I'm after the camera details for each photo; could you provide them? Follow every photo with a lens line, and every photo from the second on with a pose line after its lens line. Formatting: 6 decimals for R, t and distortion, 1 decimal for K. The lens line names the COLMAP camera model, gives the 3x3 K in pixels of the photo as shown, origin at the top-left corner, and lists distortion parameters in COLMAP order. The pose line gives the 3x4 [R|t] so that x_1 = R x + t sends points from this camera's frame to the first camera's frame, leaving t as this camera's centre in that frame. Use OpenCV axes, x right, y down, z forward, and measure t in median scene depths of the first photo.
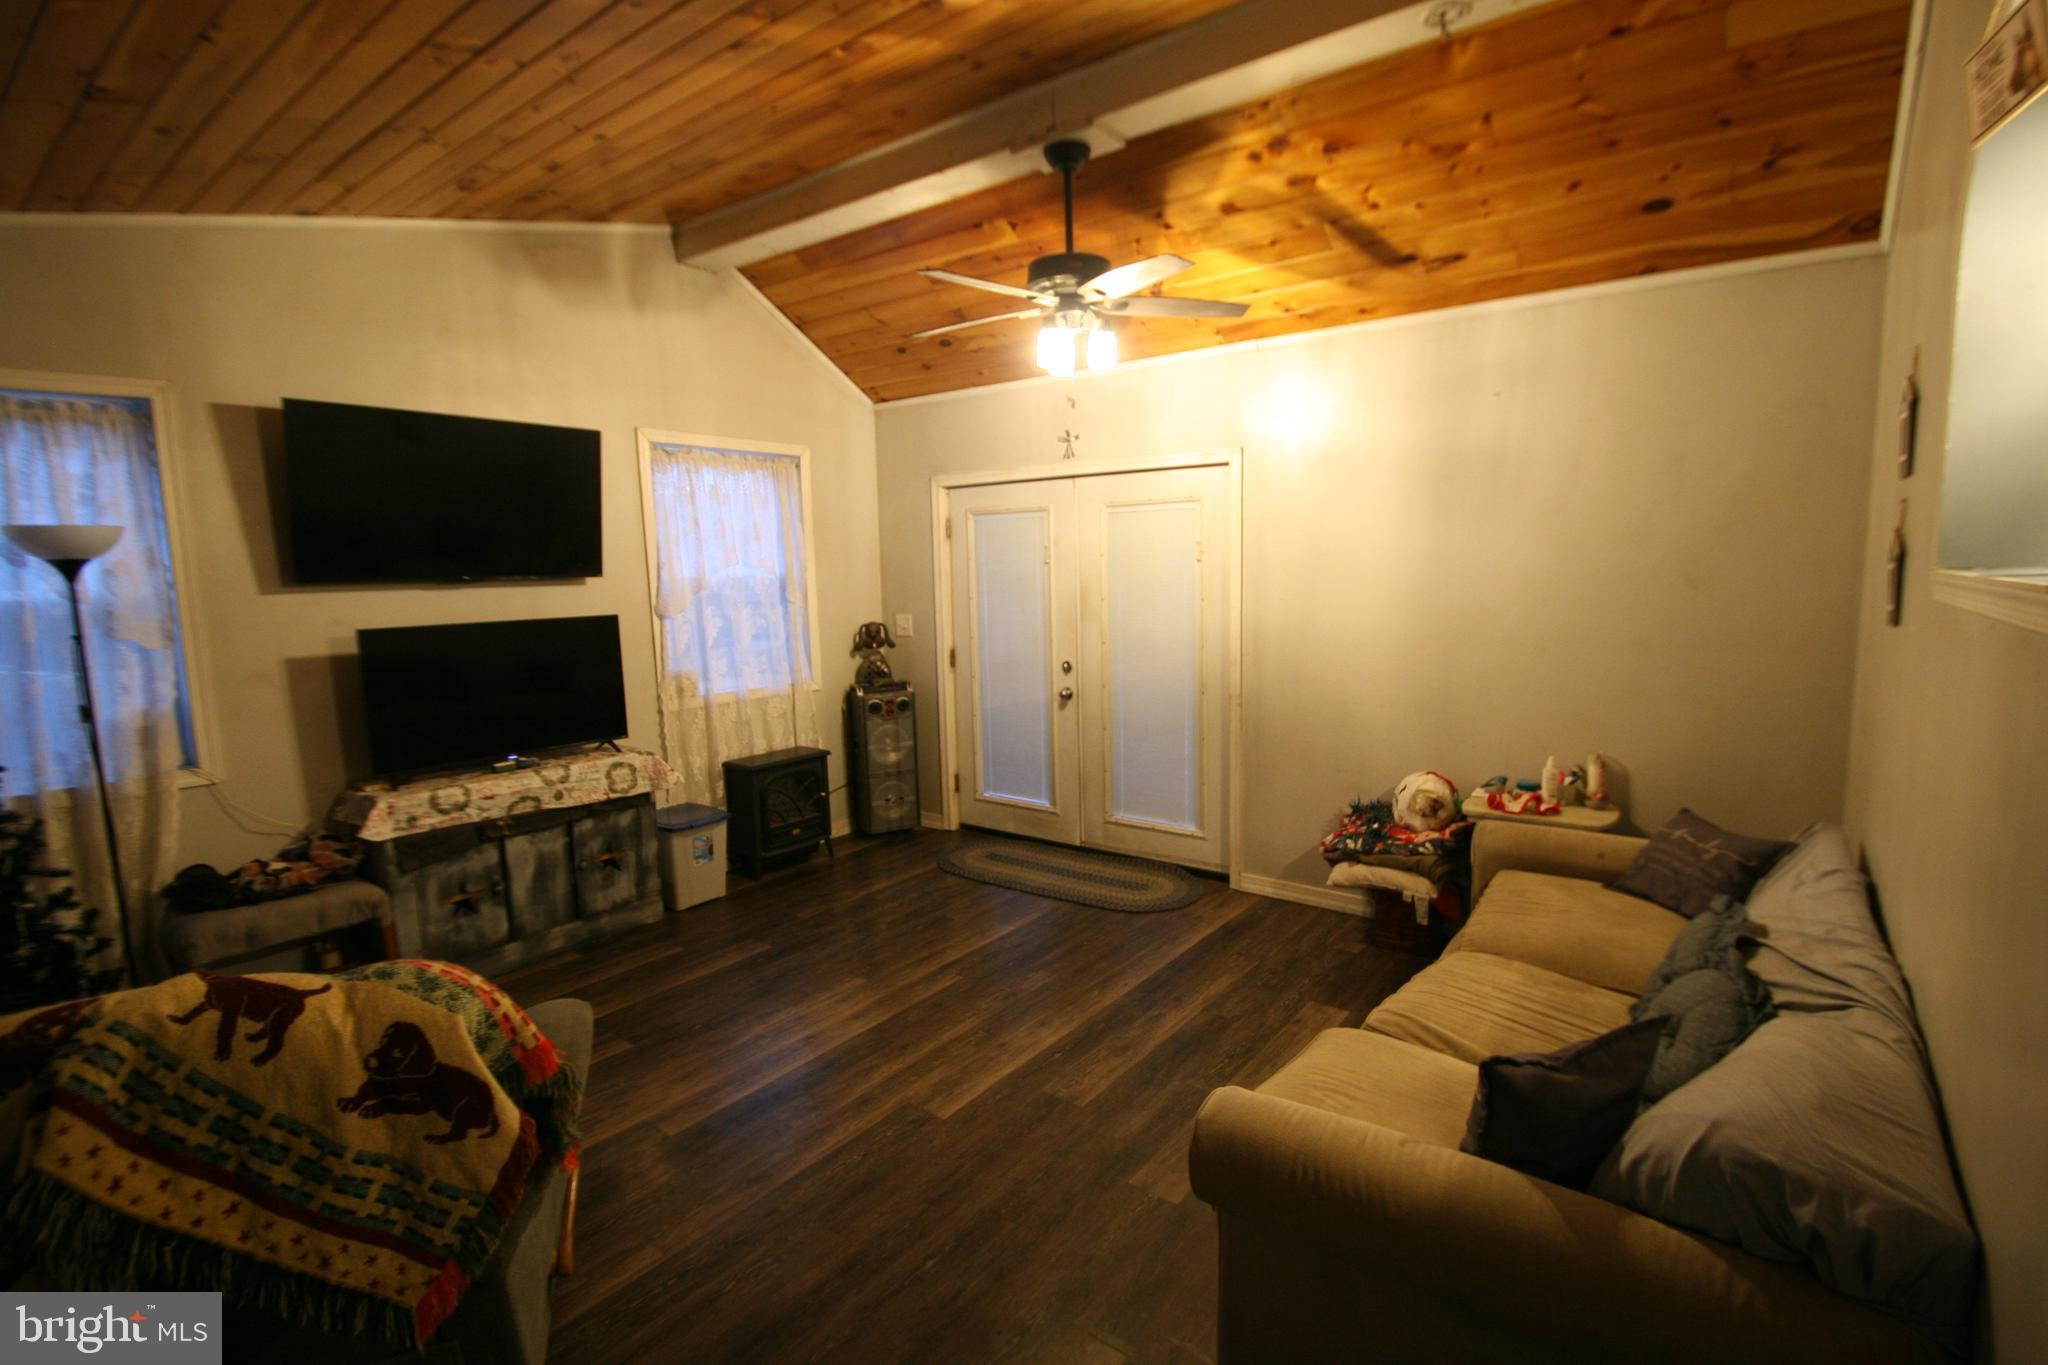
lens RADIAL K [[938.0, 0, 1064.4], [0, 938.0, 688.5], [0, 0, 1]] dist [0.004210, -0.012295]
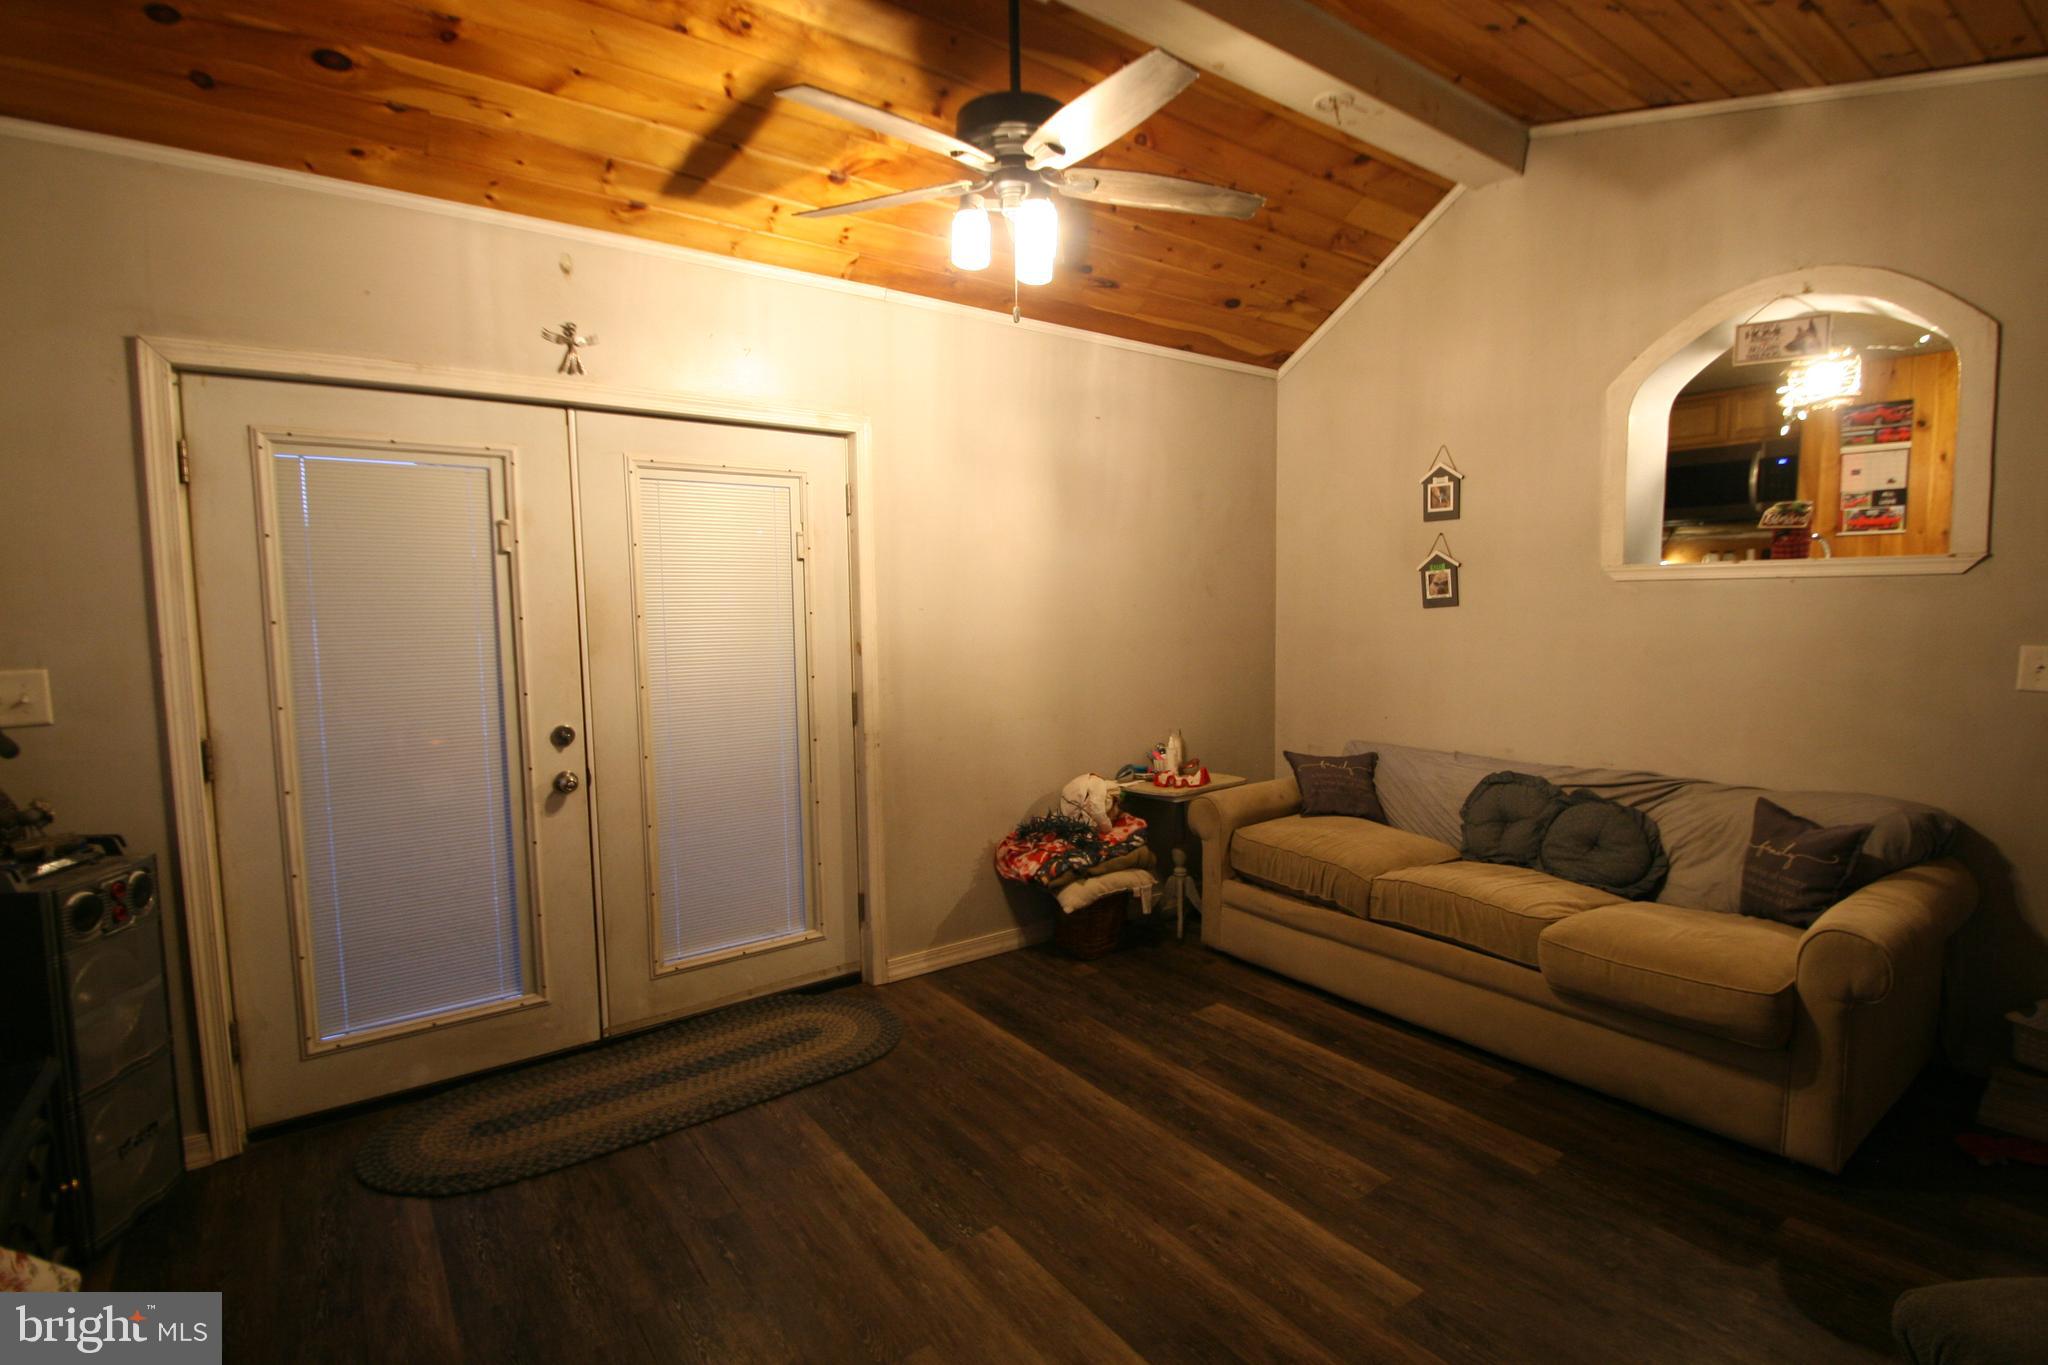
lens RADIAL K [[981.2, 0, 1065.5], [0, 981.2, 689.0], [0, 0, 1]] dist [0.004969, -0.015450]
pose [[0.280342, -0.067469, 0.957526, -0.596499], [0.130254, 0.990974, 0.031690, -0.037381], [-0.951022, 0.115837, 0.286600, 0.664222]]
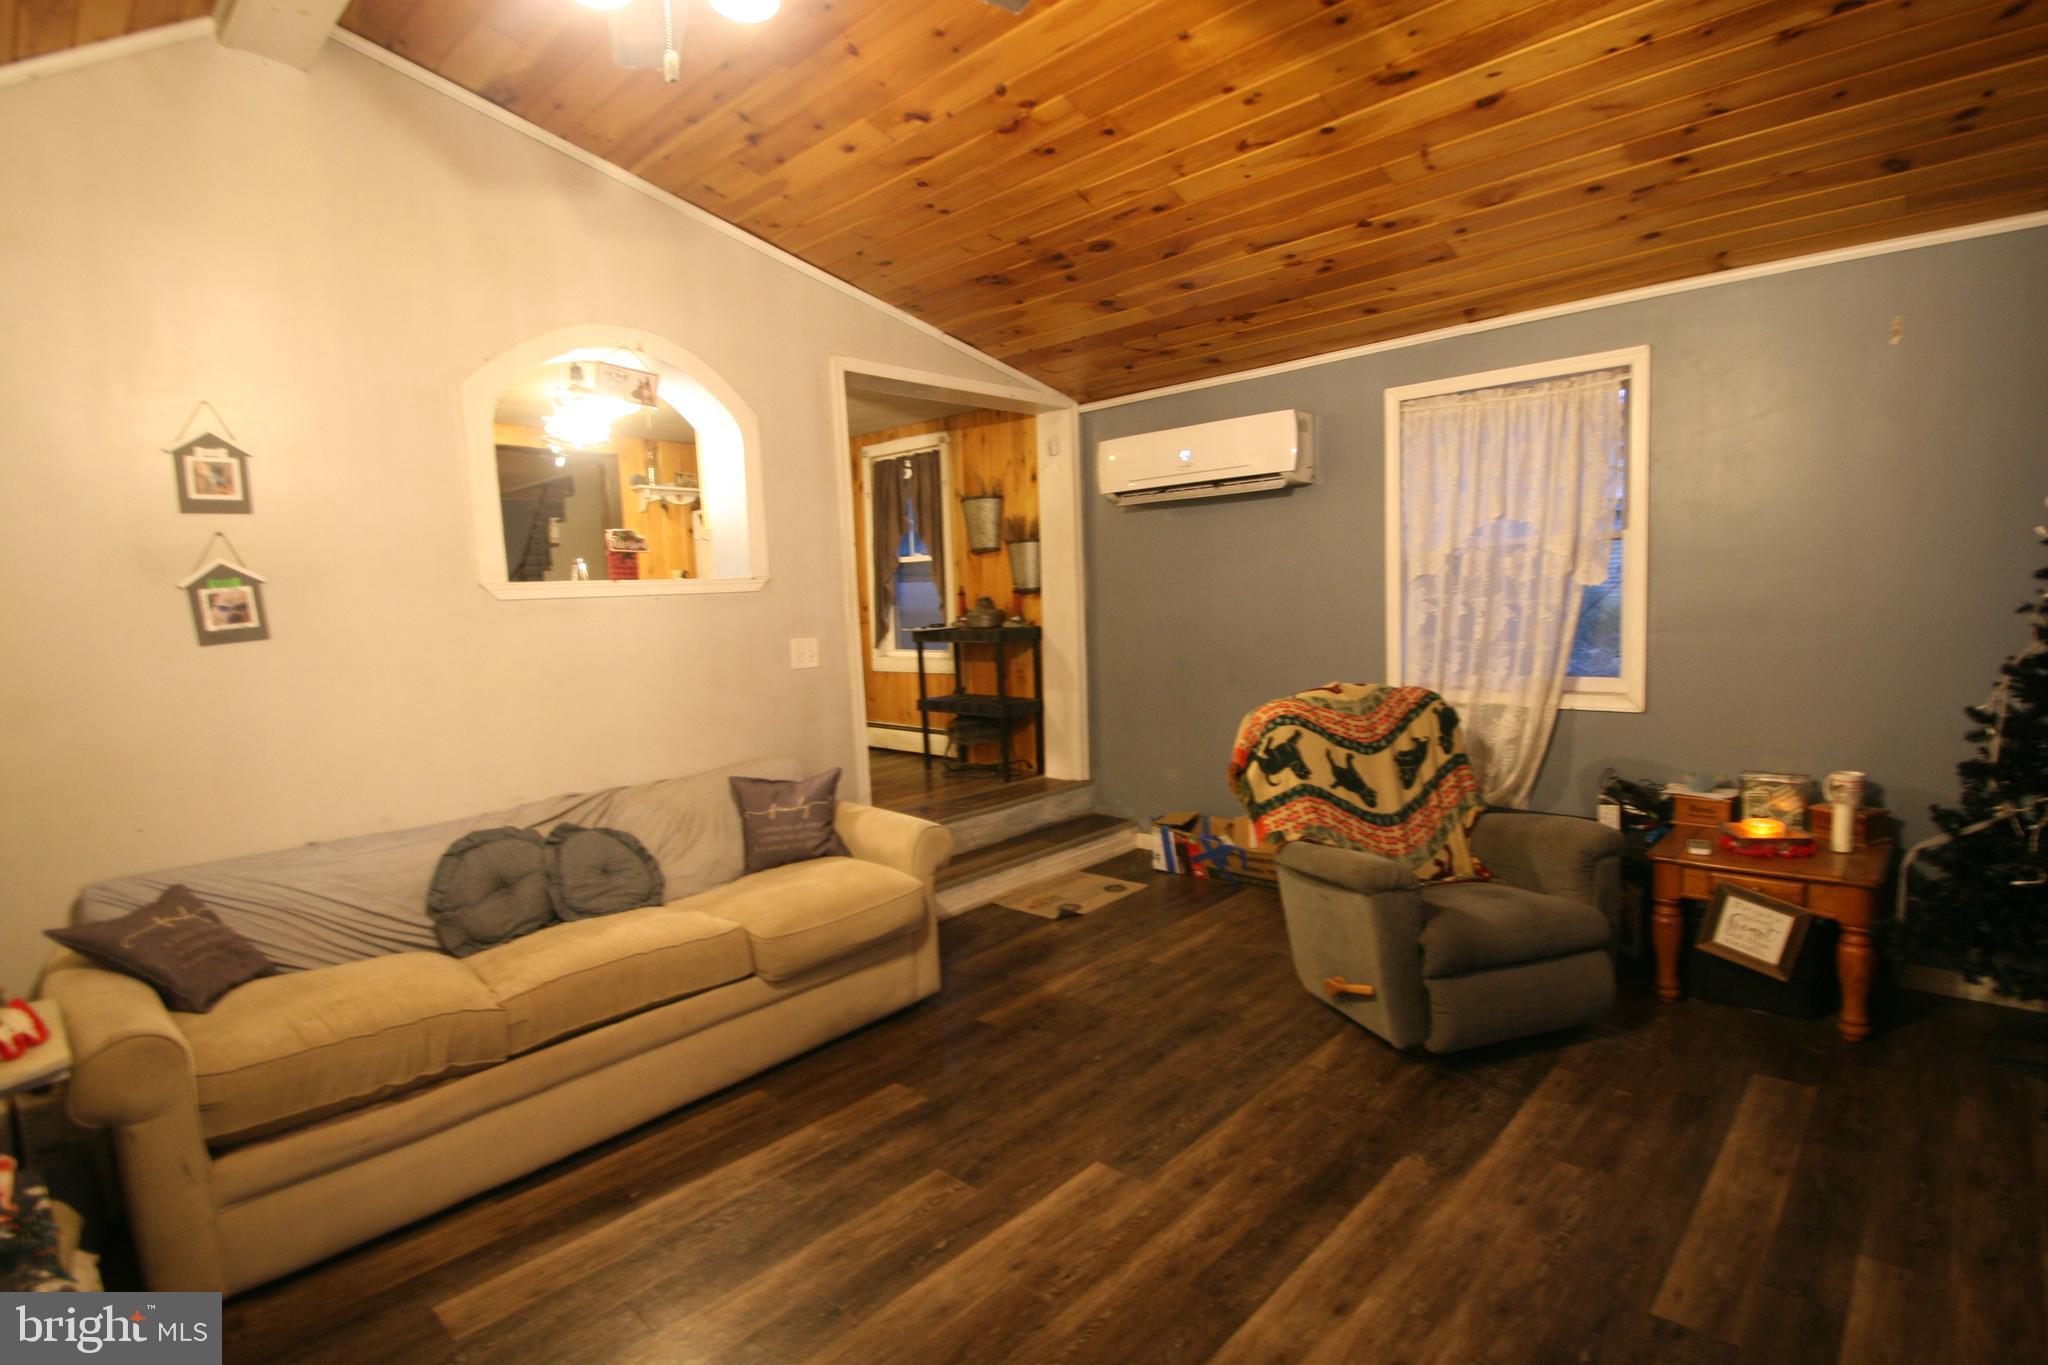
lens RADIAL K [[981.2, 0, 1065.5], [0, 981.2, 689.0], [0, 0, 1]] dist [0.004969, -0.015450]
pose [[-0.992654, 0.049542, 0.110380, -0.148264], [0.073757, 0.970981, 0.227498, -0.120740], [-0.095906, 0.233968, -0.967503, 1.195961]]
